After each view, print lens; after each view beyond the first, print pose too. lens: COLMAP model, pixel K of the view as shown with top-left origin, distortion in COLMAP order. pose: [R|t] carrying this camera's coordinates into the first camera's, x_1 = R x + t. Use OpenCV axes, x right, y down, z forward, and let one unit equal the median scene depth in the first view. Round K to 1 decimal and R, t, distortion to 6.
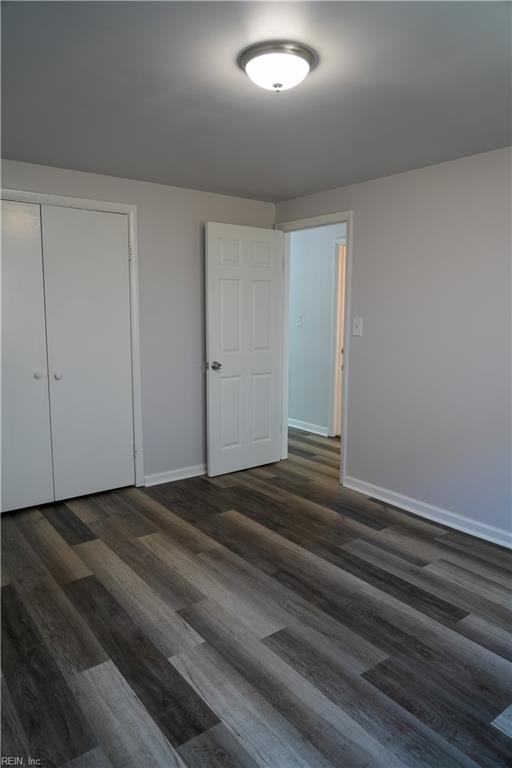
lens RADIAL K [[514.9, 0, 255.0], [0, 514.9, 383.5], [0, 0, 1]] dist [-0.019324, 0.024112]
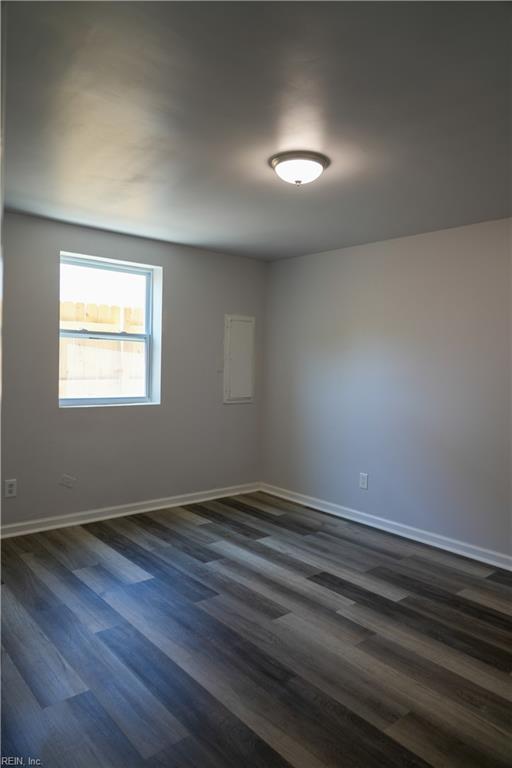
lens RADIAL K [[514.9, 0, 256.1], [0, 514.9, 384.2], [0, 0, 1]] dist [-0.019324, 0.024112]
pose [[-0.997734, -0.030233, -0.060108, 0.167427], [-0.041136, 0.981044, 0.189371, -0.244685], [0.053243, 0.191415, -0.980064, 1.868530]]
